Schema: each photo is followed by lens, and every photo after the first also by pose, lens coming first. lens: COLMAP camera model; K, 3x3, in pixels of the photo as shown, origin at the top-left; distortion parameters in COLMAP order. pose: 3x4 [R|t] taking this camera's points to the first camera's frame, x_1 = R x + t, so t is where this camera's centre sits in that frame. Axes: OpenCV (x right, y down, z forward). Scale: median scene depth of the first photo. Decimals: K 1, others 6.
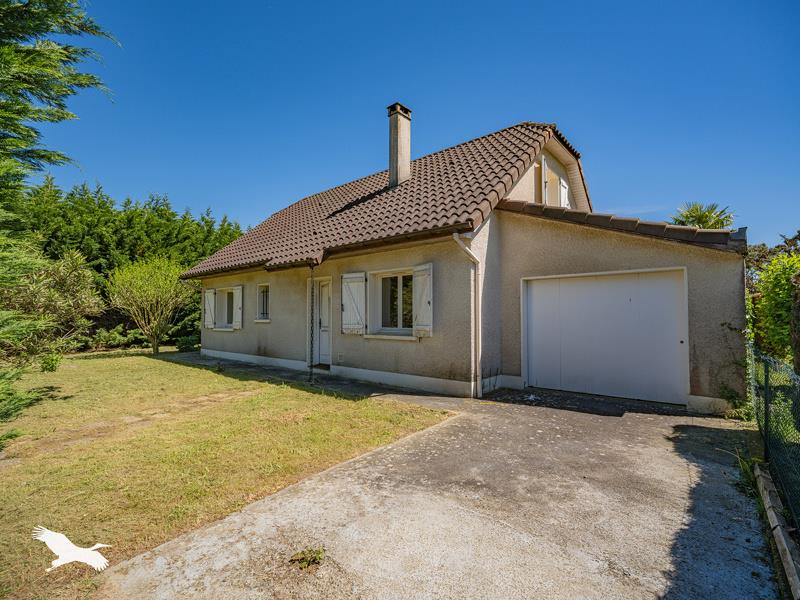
lens RADIAL K [[374.5, 0, 404.1], [0, 374.5, 298.3], [0, 0, 1]] dist [0.017246, -0.000554]
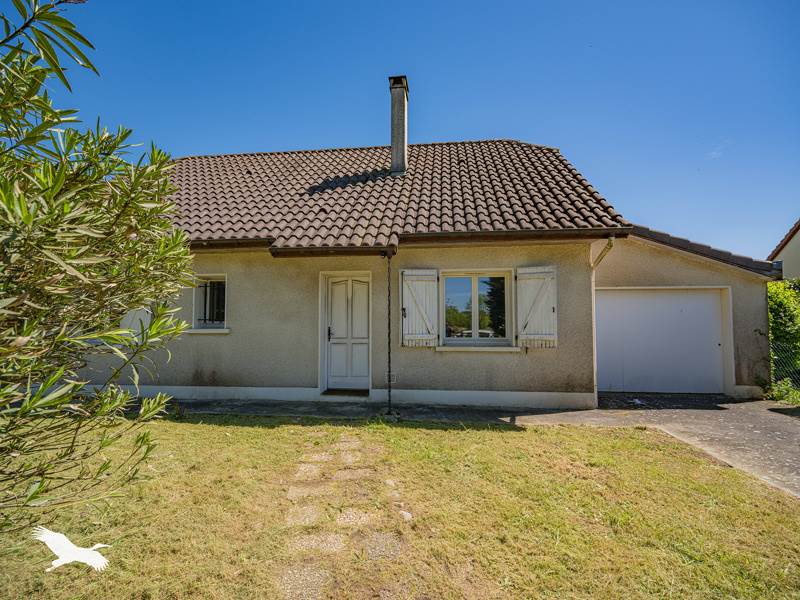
lens RADIAL K [[374.5, 0, 404.1], [0, 374.5, 298.3], [0, 0, 1]] dist [0.017246, -0.000554]
pose [[0.829781, 0.040352, 0.556628, -0.648204], [-0.027874, 0.999134, -0.030878, 0.020741], [-0.557392, 0.010106, 0.830188, 0.389444]]
